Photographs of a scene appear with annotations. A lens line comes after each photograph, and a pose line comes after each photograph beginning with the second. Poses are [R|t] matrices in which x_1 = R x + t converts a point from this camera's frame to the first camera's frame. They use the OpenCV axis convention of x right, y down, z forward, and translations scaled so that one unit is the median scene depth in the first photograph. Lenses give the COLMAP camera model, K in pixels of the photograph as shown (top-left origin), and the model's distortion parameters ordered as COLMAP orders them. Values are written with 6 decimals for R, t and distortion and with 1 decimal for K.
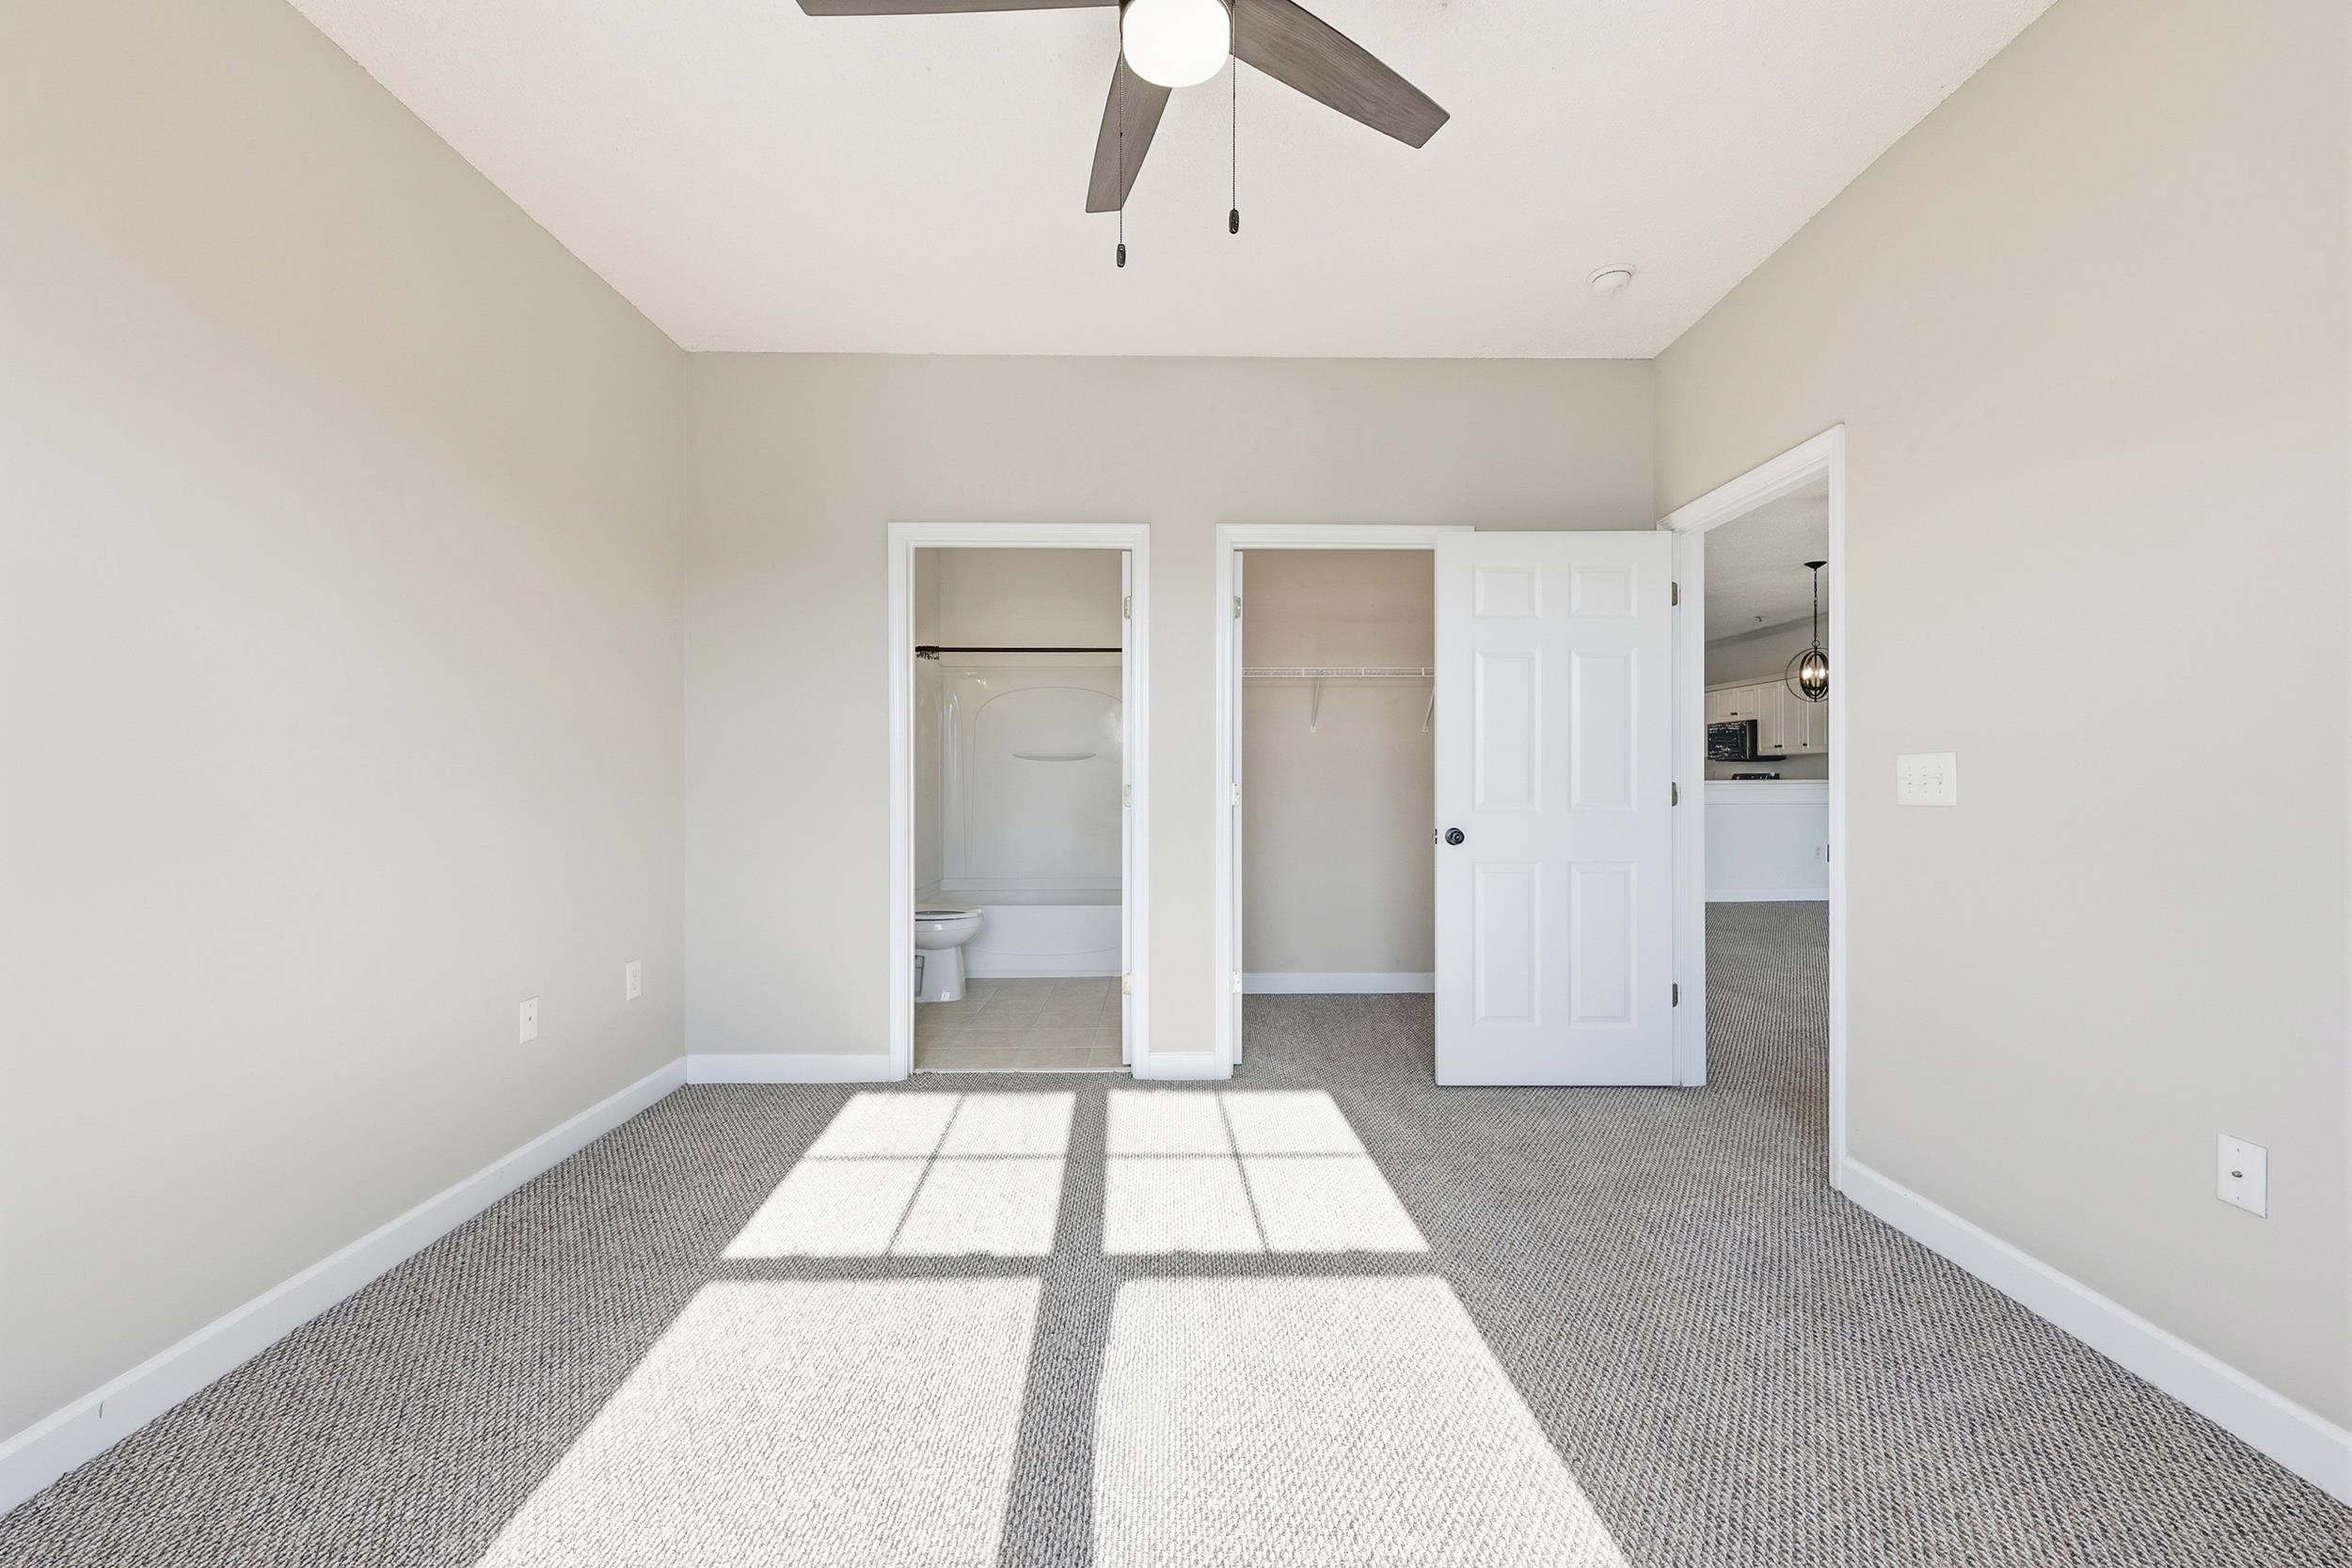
lens RADIAL K [[955.5, 0, 1186.2], [0, 955.5, 780.2], [0, 0, 1]] dist [0.000563, 0.000189]
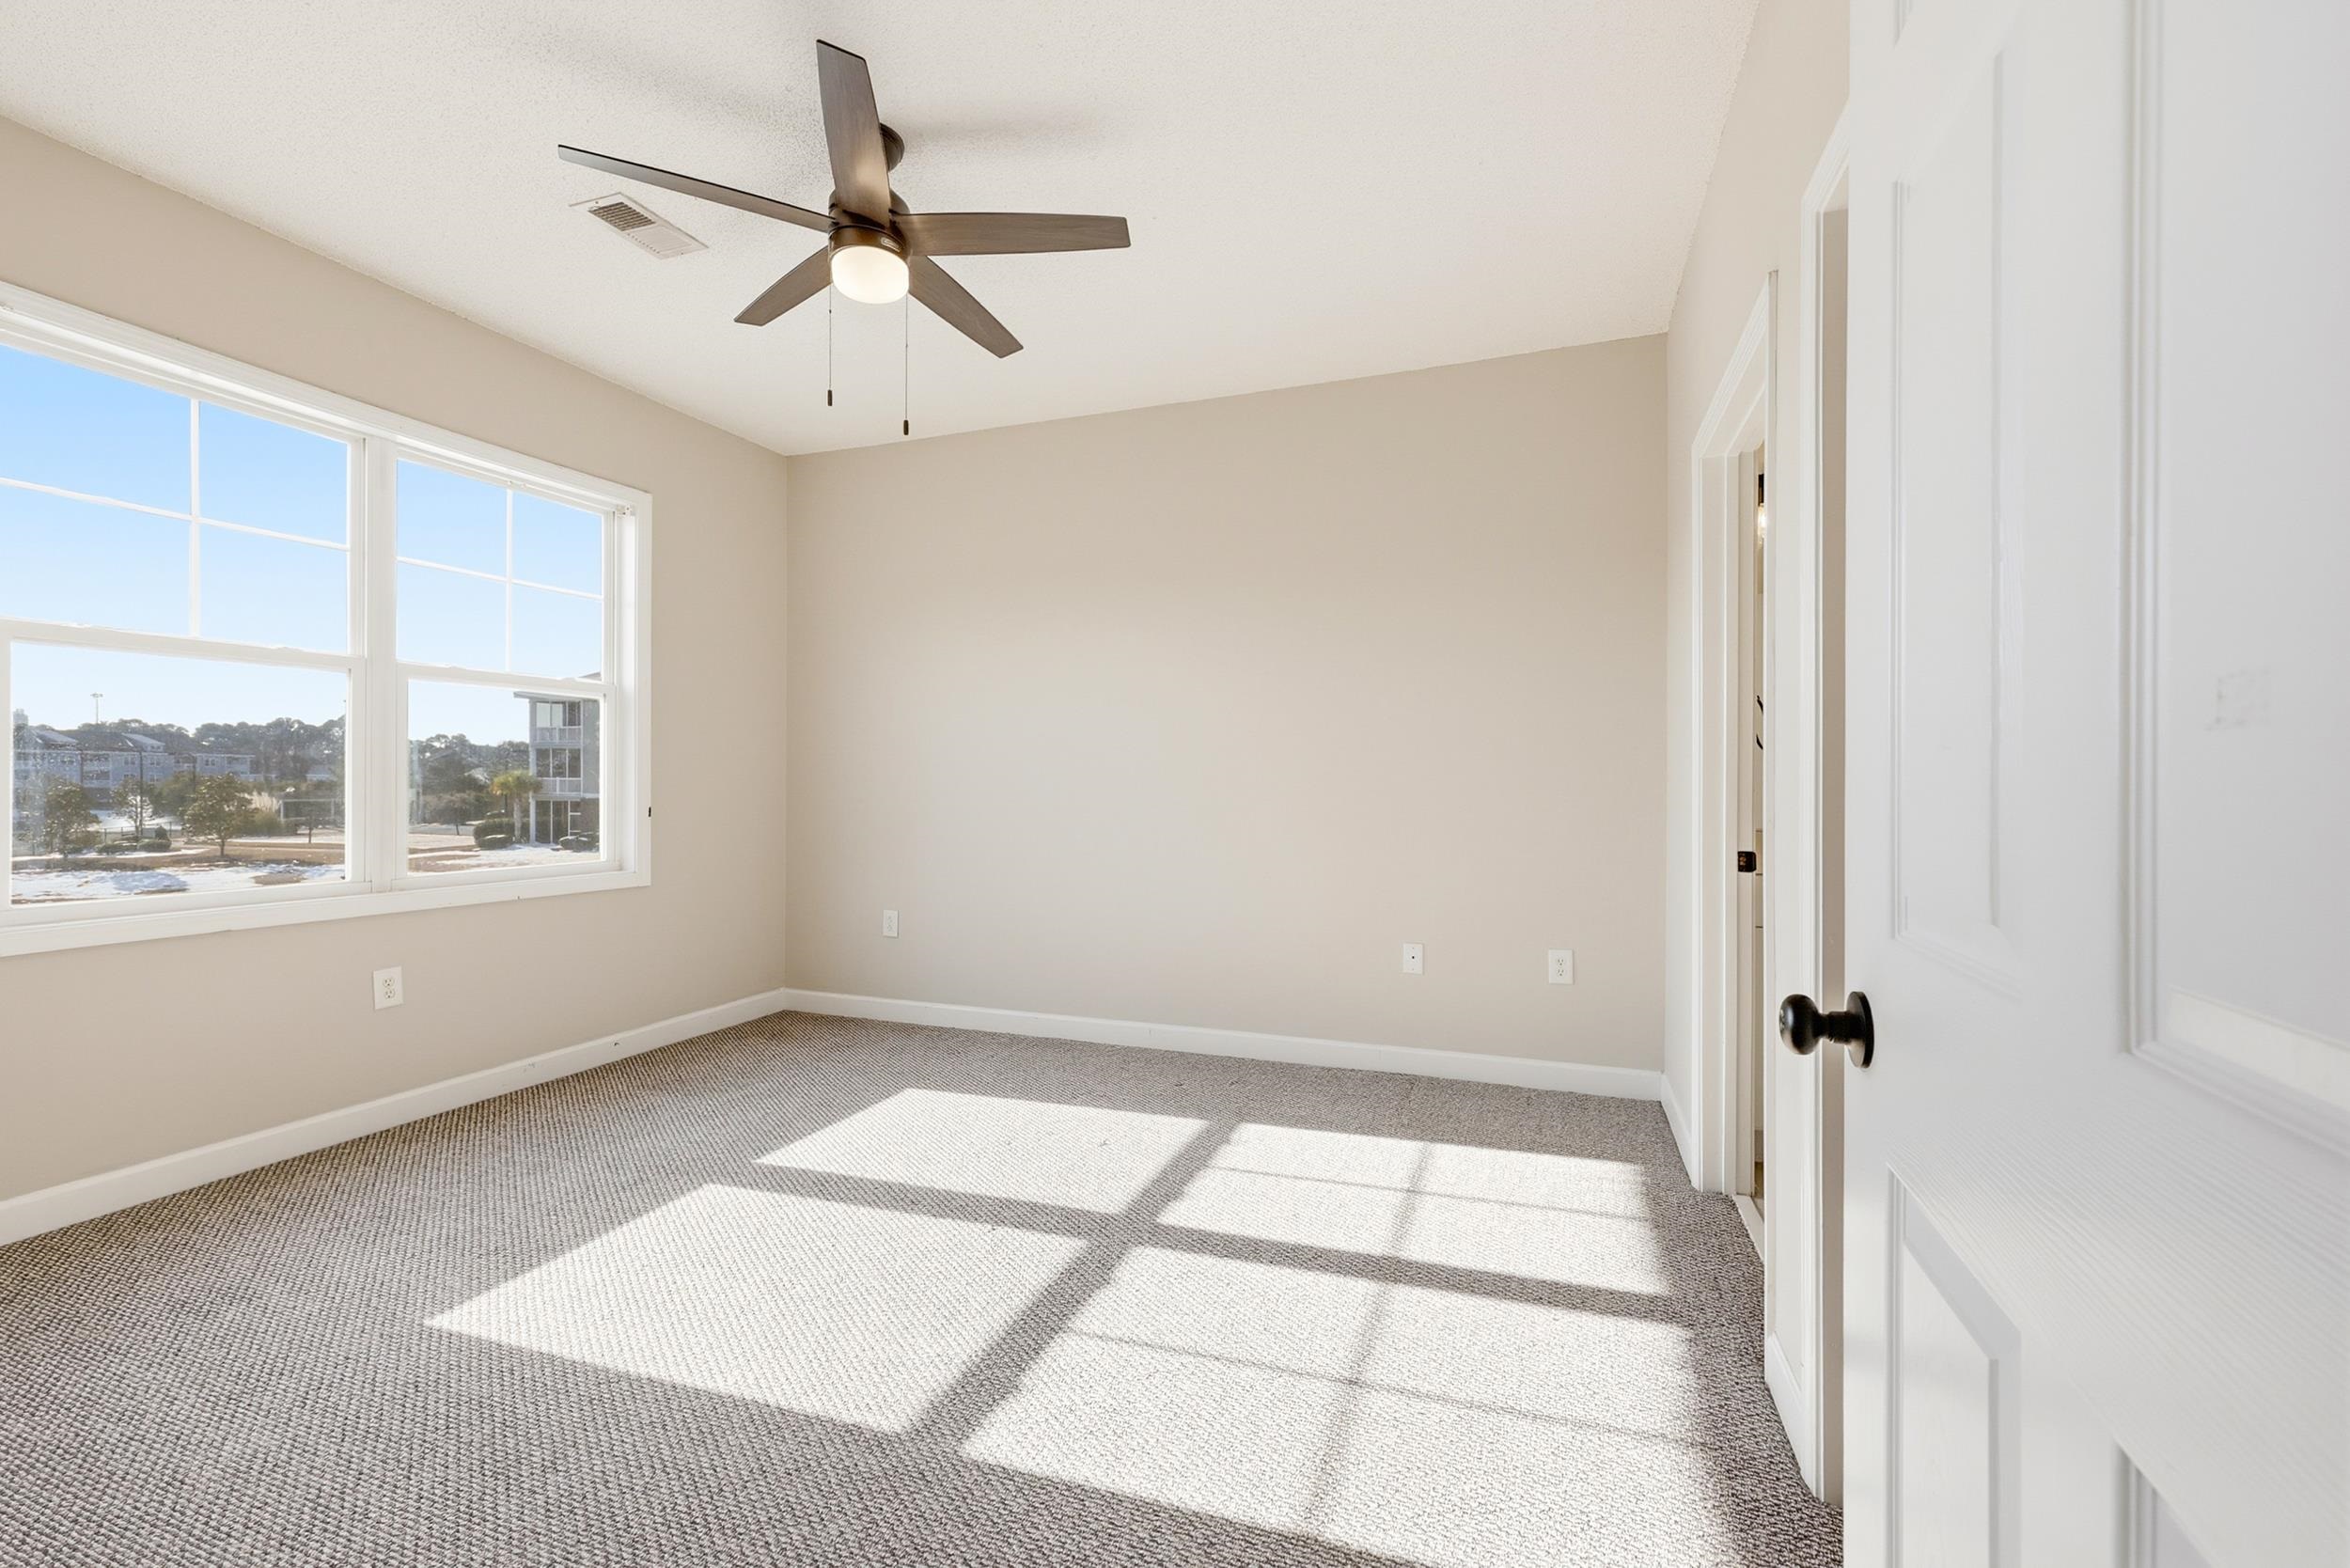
lens RADIAL K [[954.8, 0, 1185.1], [0, 954.8, 780.2], [0, 0, 1]] dist [0.000563, 0.000189]
pose [[-0.360978, -0.007161, -0.932547, 0.794581], [-0.000957, 0.999973, -0.007309, 0.004999], [0.932574, -0.001746, -0.360975, 1.319806]]
